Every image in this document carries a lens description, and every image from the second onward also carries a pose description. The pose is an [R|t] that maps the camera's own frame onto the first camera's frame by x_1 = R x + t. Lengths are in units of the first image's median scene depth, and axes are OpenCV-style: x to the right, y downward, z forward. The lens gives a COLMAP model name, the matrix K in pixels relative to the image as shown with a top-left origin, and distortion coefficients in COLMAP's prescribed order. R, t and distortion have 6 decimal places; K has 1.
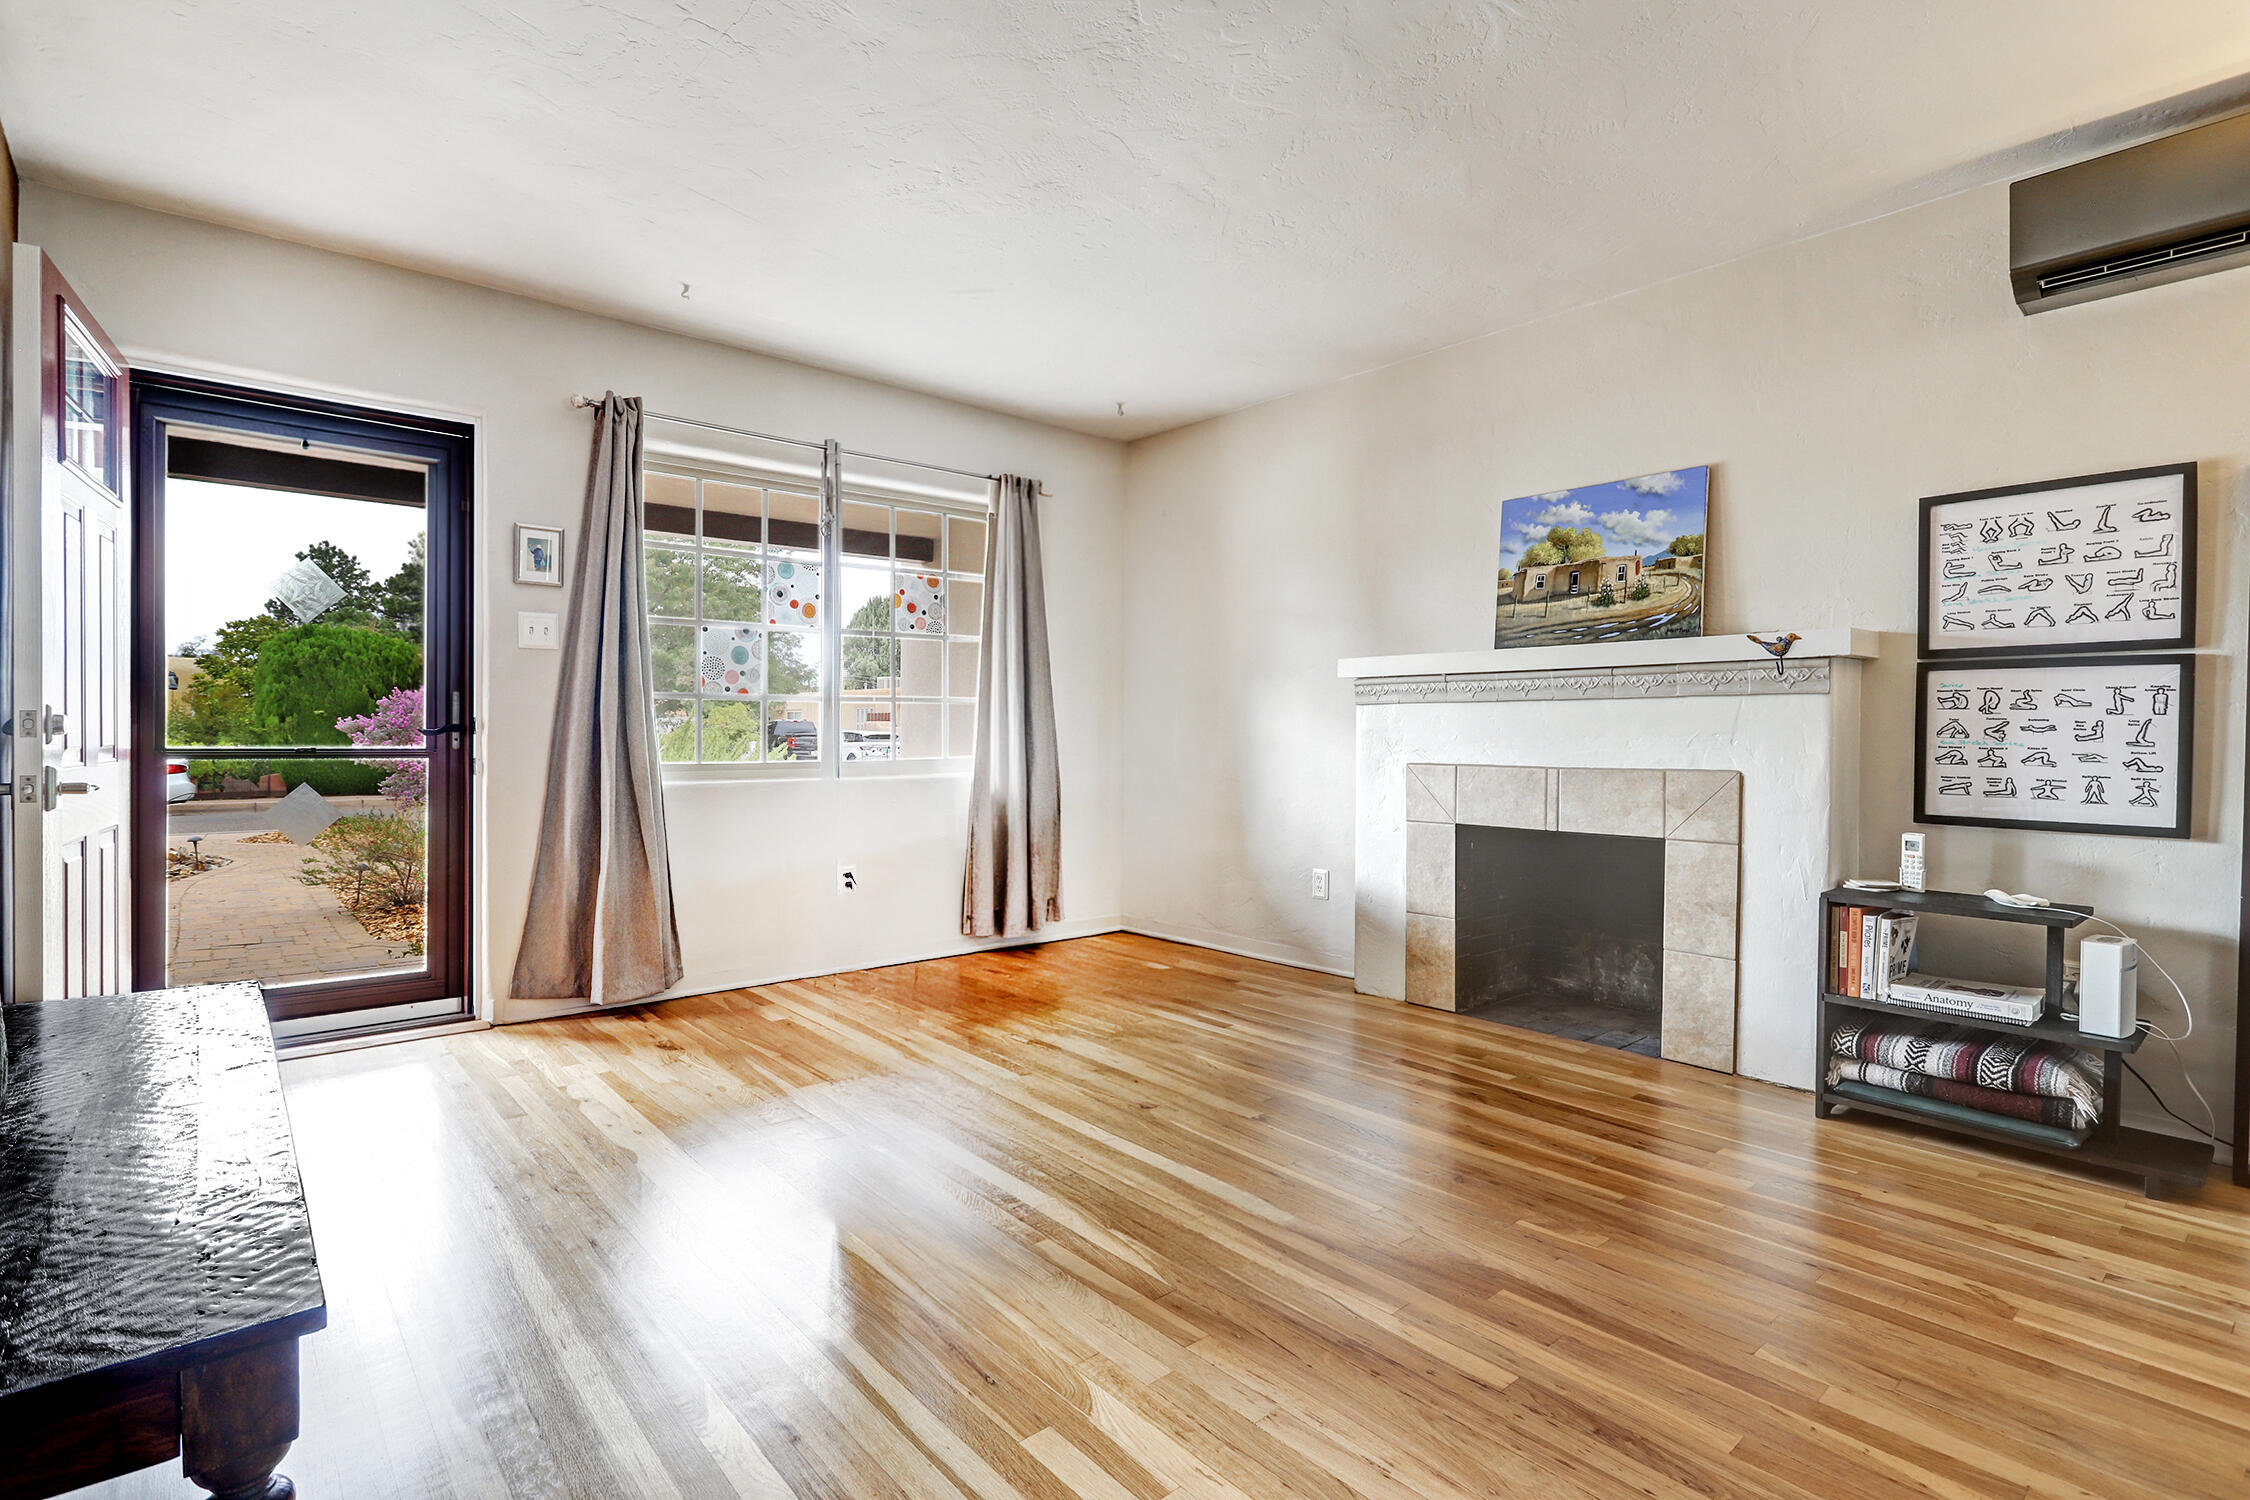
lens RADIAL K [[1076.7, 0, 1136.0], [0, 1076.7, 738.5], [0, 0, 1]] dist [-0.002251, -0.000226]
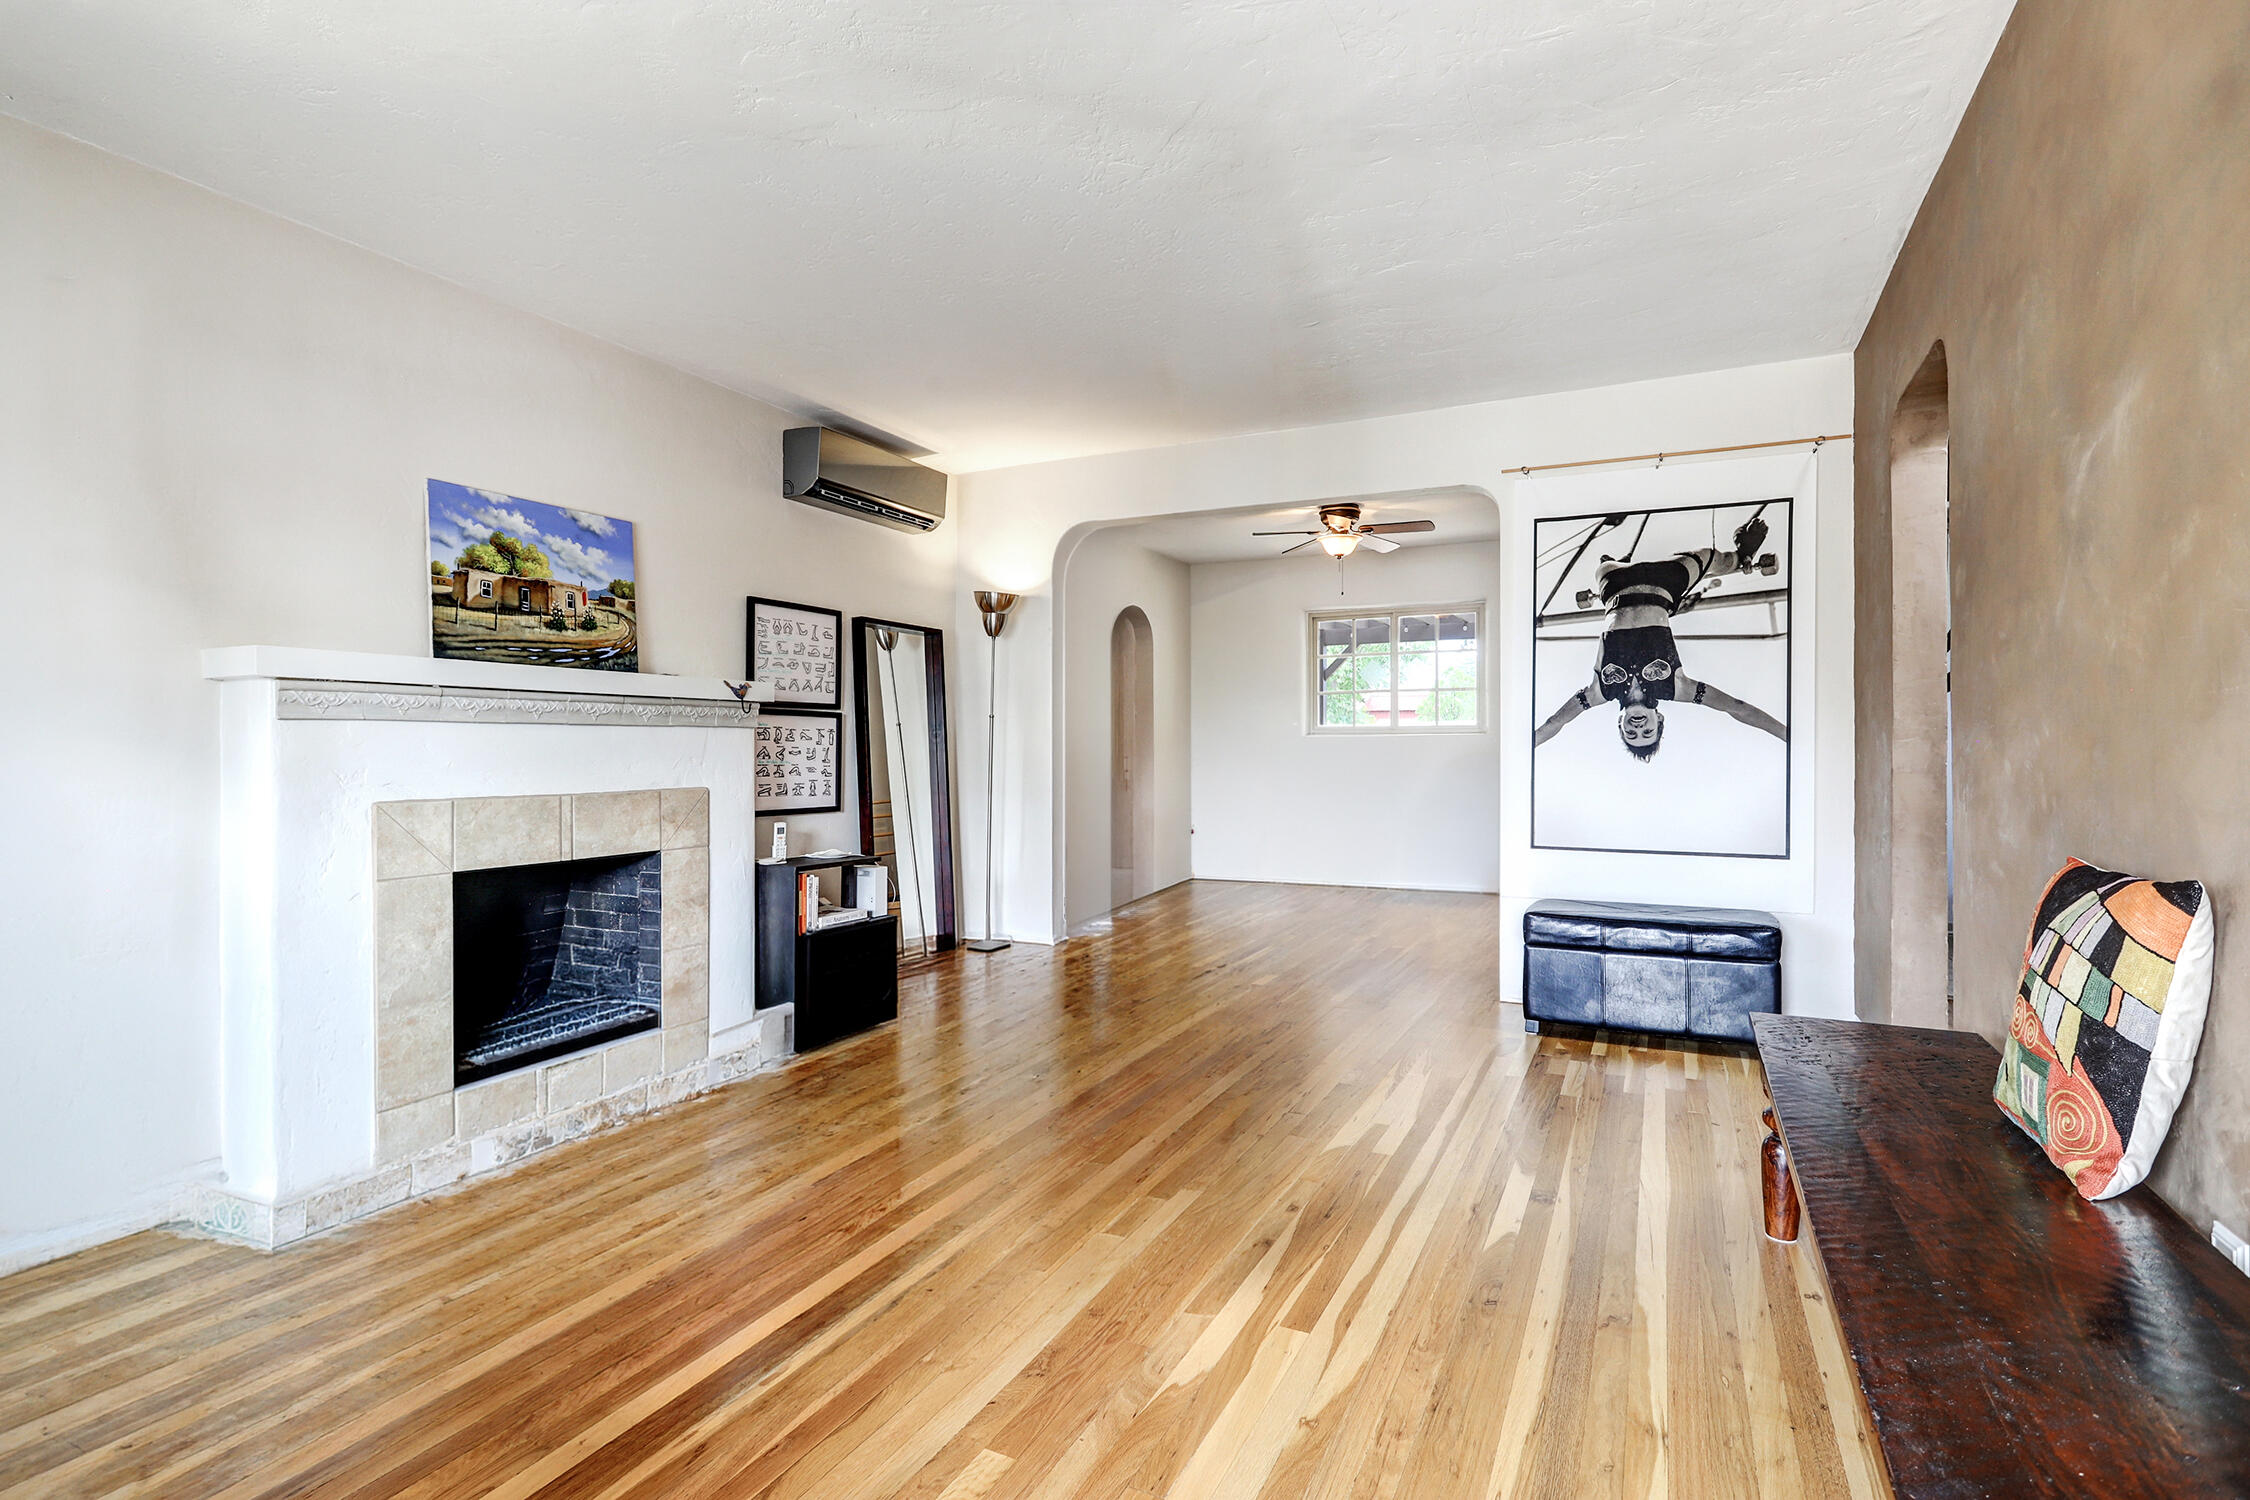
lens RADIAL K [[1076.7, 0, 1134.2], [0, 1076.7, 756.5], [0, 0, 1]] dist [-0.002251, -0.000226]
pose [[-0.385287, -0.007830, 0.922763, -0.703012], [0.007214, 0.999908, 0.011497, -0.014880], [-0.922768, 0.011087, -0.385195, 0.918836]]
